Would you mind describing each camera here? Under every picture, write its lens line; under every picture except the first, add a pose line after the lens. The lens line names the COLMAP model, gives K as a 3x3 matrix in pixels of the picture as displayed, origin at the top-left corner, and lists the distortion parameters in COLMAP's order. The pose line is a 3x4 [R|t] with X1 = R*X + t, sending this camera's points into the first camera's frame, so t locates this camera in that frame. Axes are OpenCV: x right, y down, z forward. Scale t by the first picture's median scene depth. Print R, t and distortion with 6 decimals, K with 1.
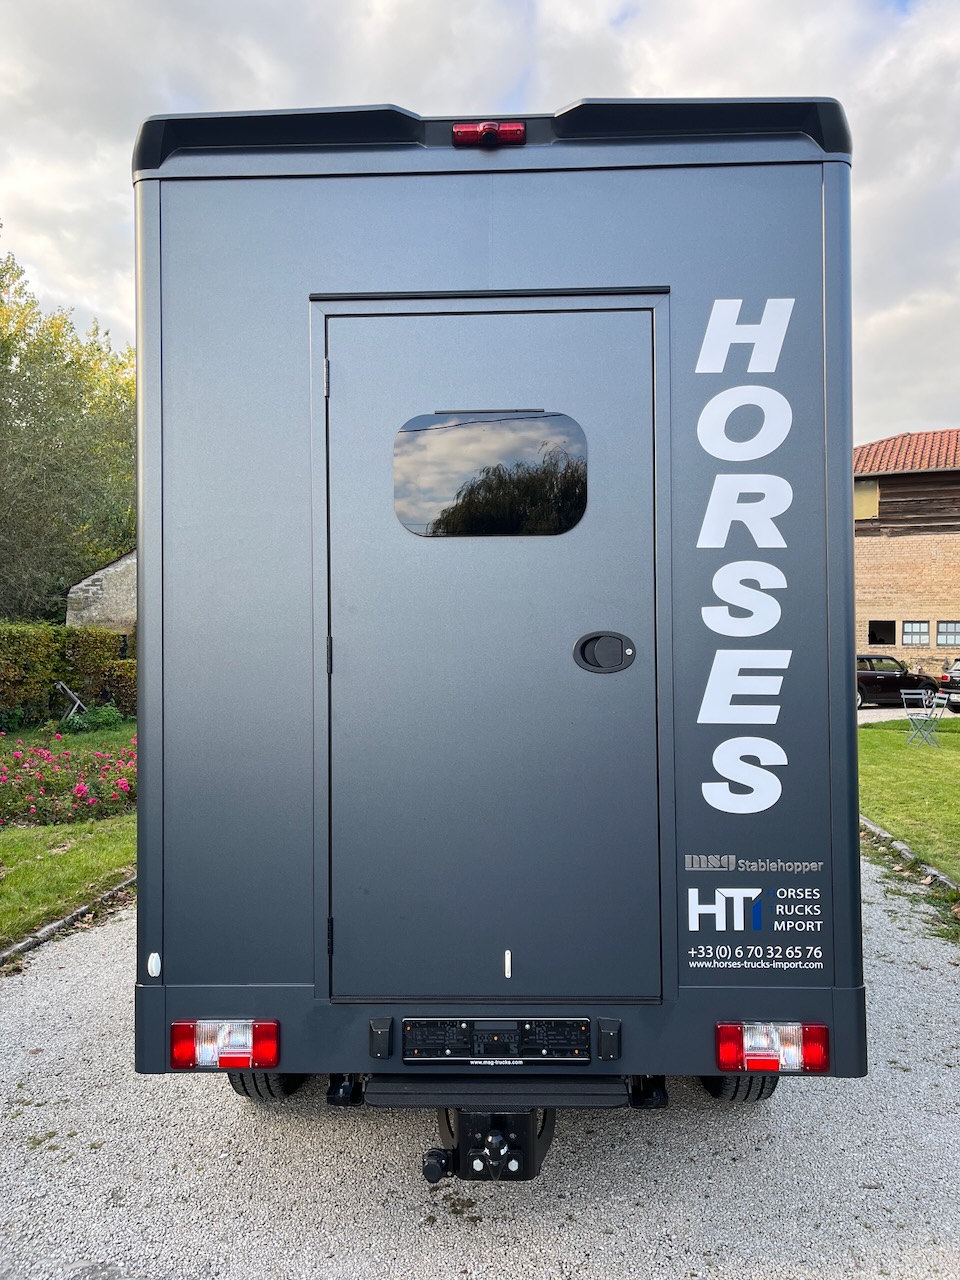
lens RADIAL K [[968.4, 0, 477.4], [0, 968.4, 642.1], [0, 0, 1]] dist [0.067431, -0.084742]
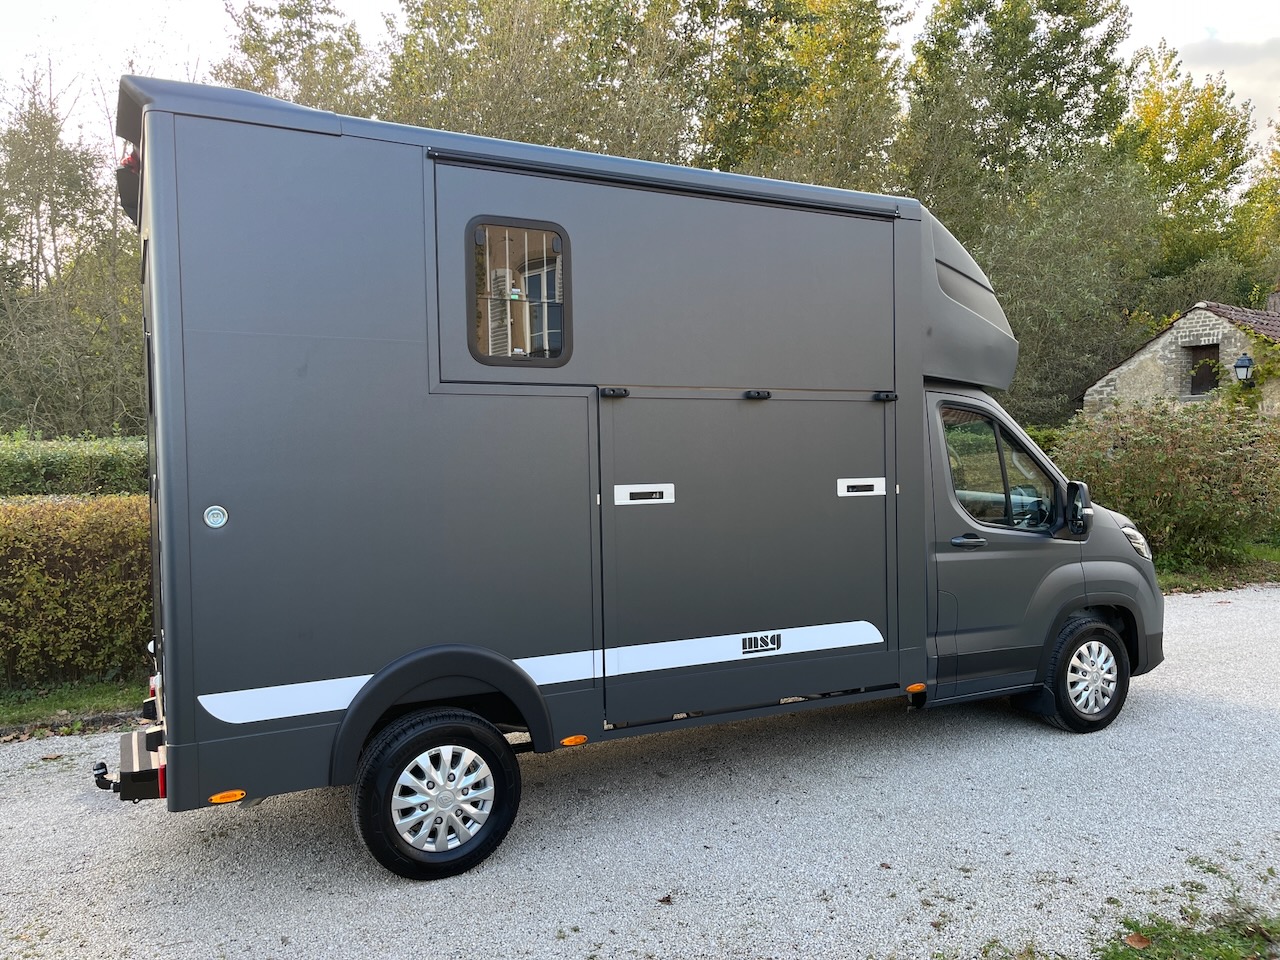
lens RADIAL K [[968.4, 0, 634.4], [0, 968.4, 483.2], [0, 0, 1]] dist [0.067431, -0.084742]
pose [[0.485021, 0.011098, -0.874432, 0.232438], [0.030756, 0.999084, 0.029740, -0.004907], [0.873961, -0.041318, 0.484236, 0.111733]]
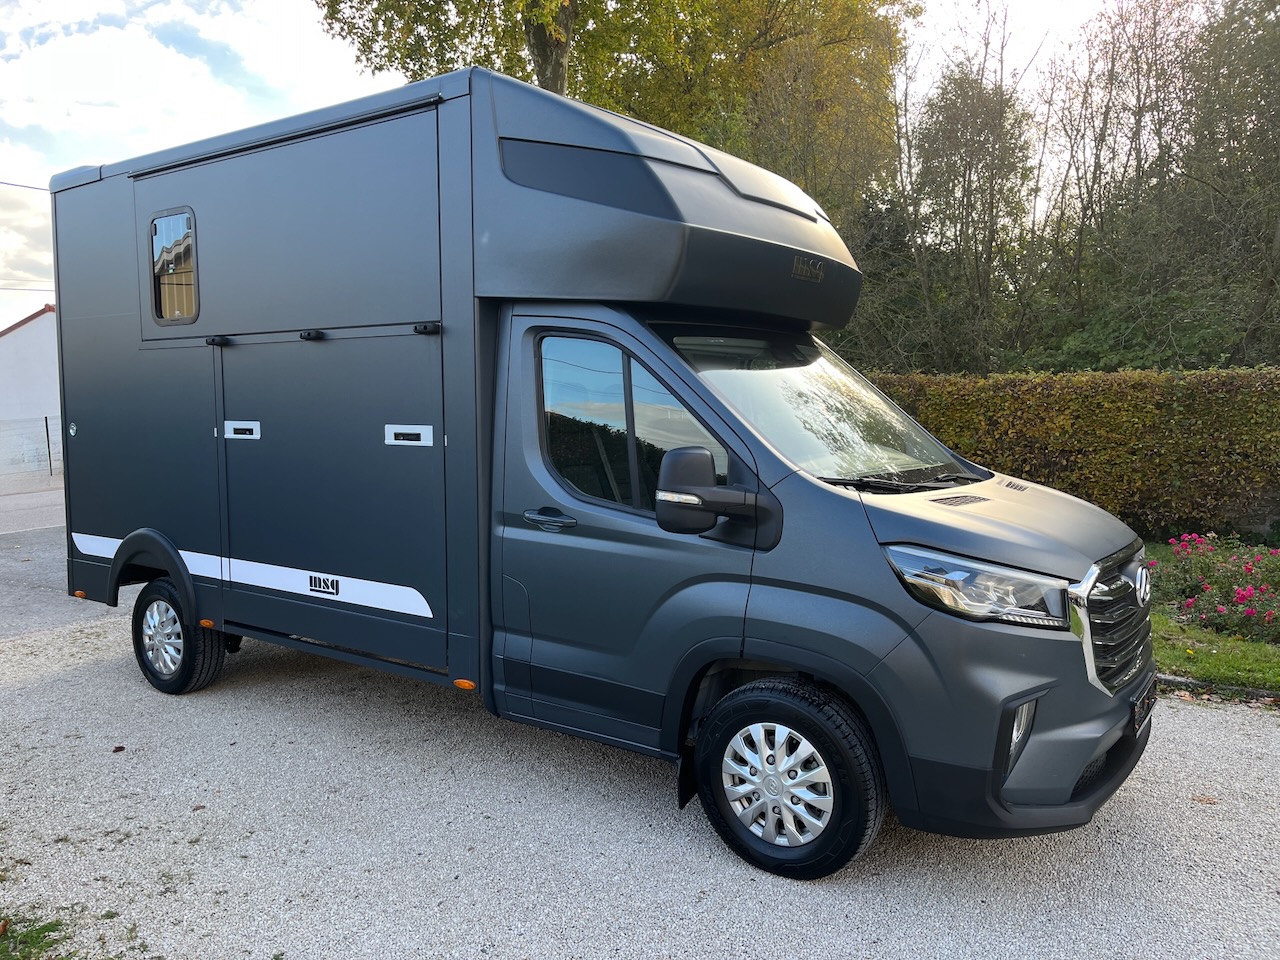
lens RADIAL K [[968.4, 0, 638.0], [0, 968.4, 487.0], [0, 0, 1]] dist [0.067431, -0.084742]
pose [[-0.555875, 0.073471, -0.828013, 0.196371], [0.013026, 0.996734, 0.079697, -0.000153], [0.831164, 0.033515, -0.555016, 0.427600]]
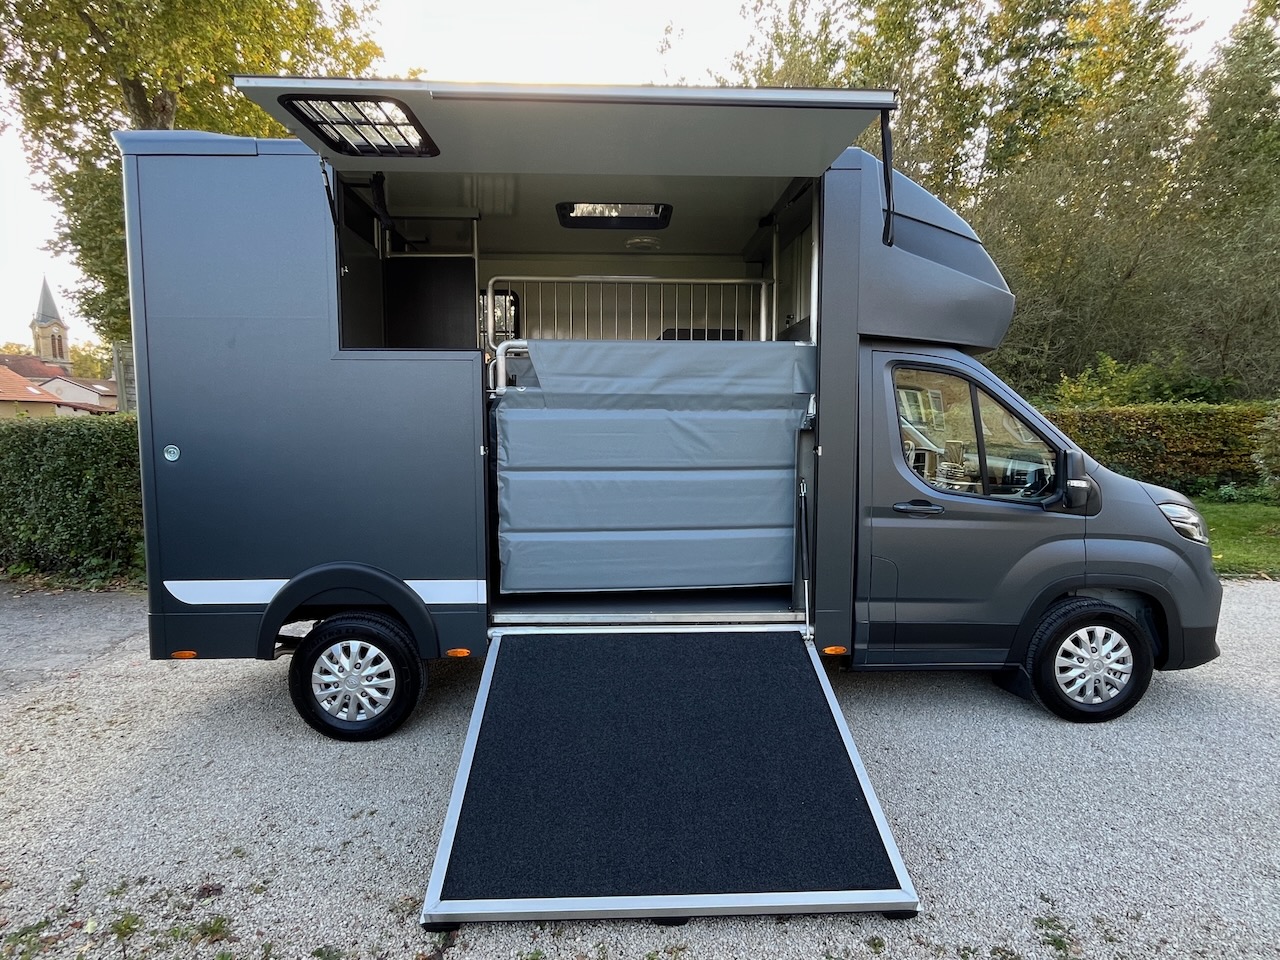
lens RADIAL K [[664.8, 0, 636.8], [0, 664.8, 480.0], [0, 0, 1]] dist [-0.002325, -0.000243]
pose [[0.059462, 0.079005, -0.995099, 0.212967], [0.015288, 0.996674, 0.080044, -0.000839], [0.998113, -0.019973, 0.058056, 0.230906]]
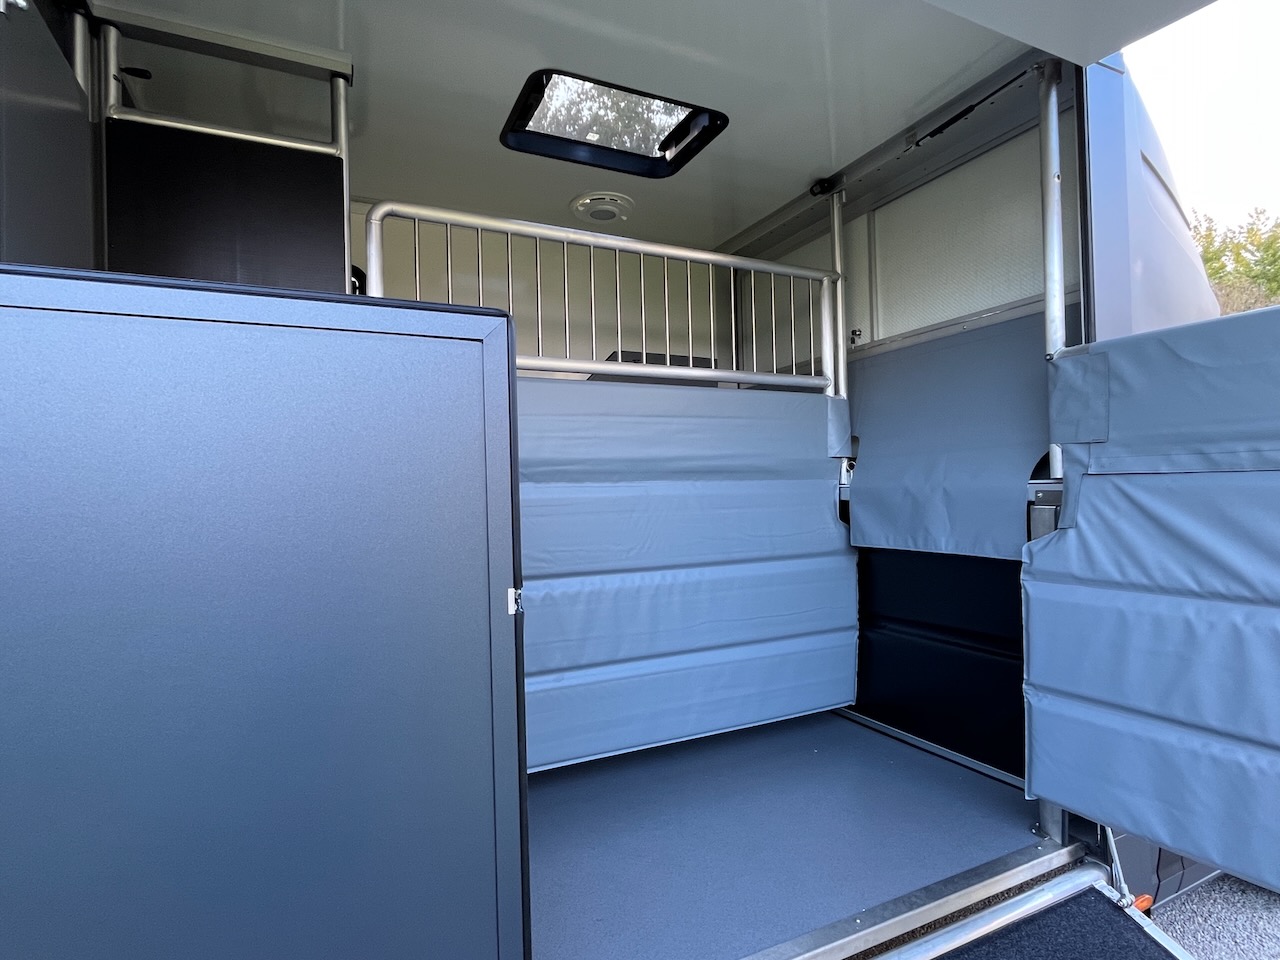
lens RADIAL K [[664.8, 0, 632.8], [0, 664.8, 482.9], [0, 0, 1]] dist [-0.002325, -0.000243]
pose [[0.449933, -0.019189, -0.892856, 0.105288], [0.038751, 0.999247, -0.001948, -0.004950], [0.892221, -0.033723, 0.450338, 0.187867]]
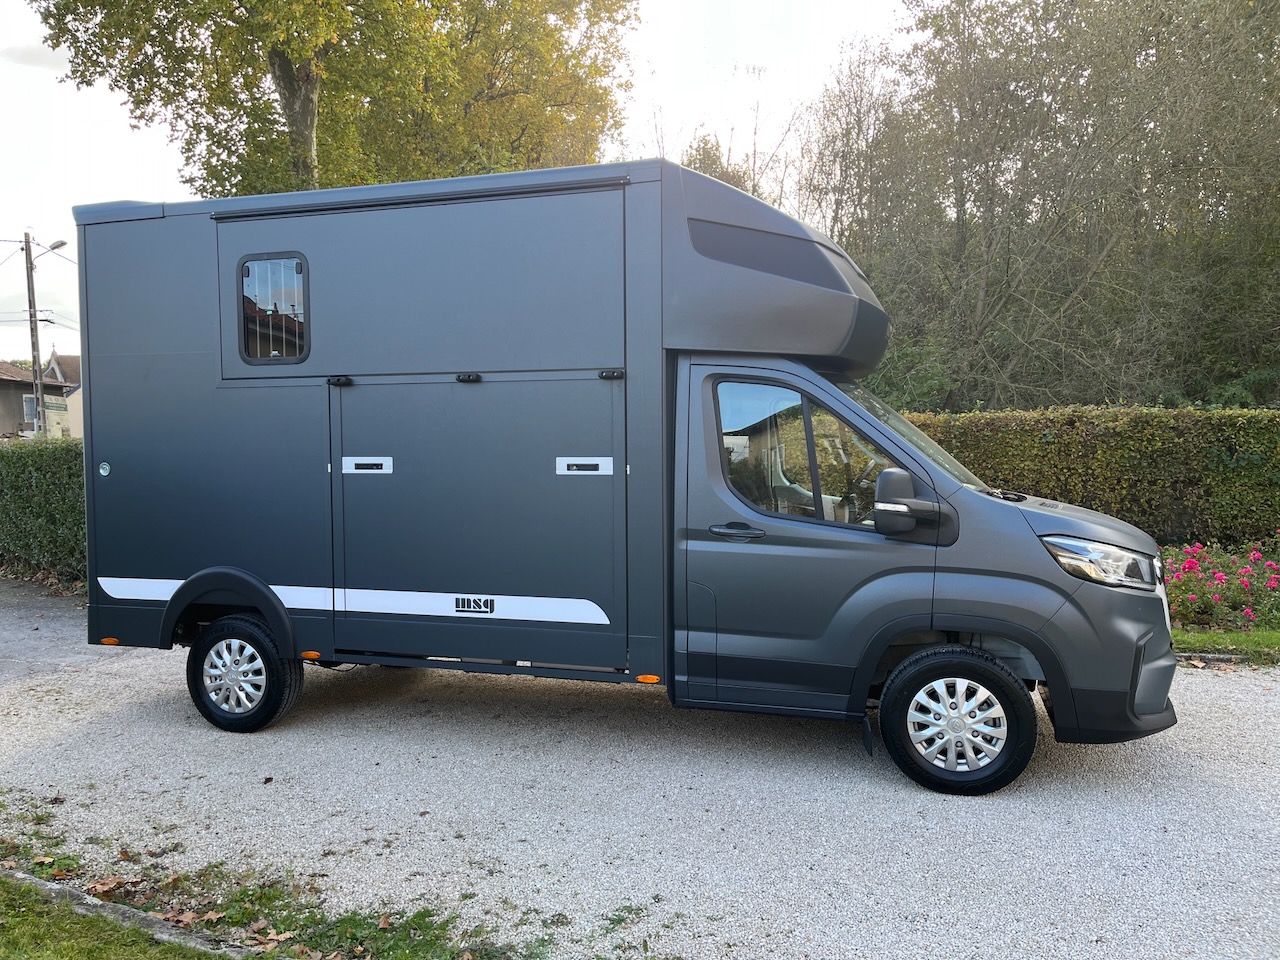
lens RADIAL K [[968.4, 0, 635.3], [0, 968.4, 485.0], [0, 0, 1]] dist [0.067431, -0.084742]
pose [[-0.271314, 0.044853, -0.961445, 0.274614], [0.020780, 0.998954, 0.040739, 0.000020], [0.962267, -0.008925, -0.271962, 0.349125]]
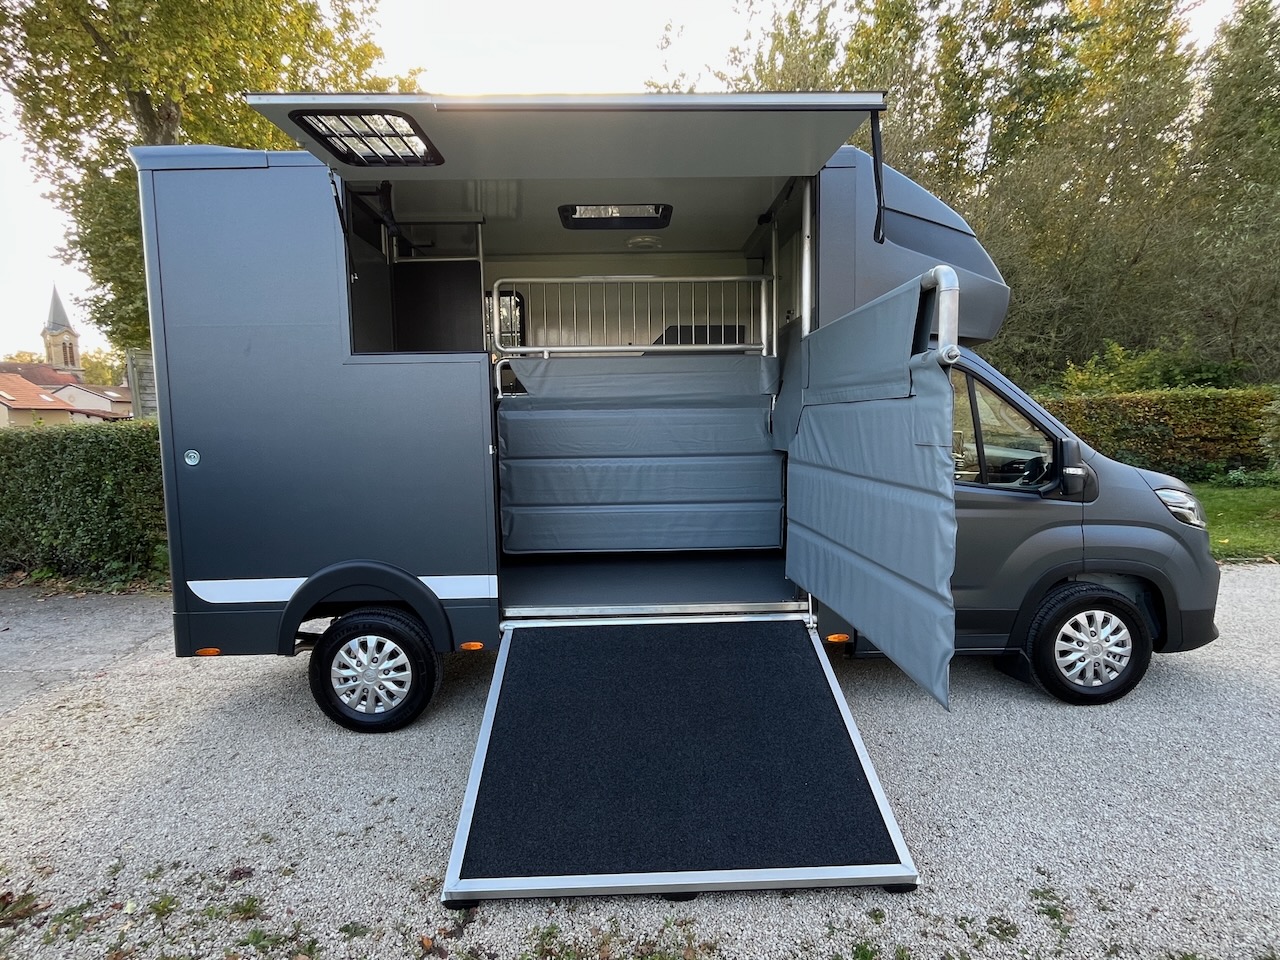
lens RADIAL K [[664.8, 0, 636.7], [0, 664.8, 480.3], [0, 0, 1]] dist [-0.002325, -0.000243]
pose [[0.049075, 0.084506, -0.995214, 0.217444], [0.034686, 0.995669, 0.086255, -0.001008], [0.998193, -0.038753, 0.045931, 0.231452]]
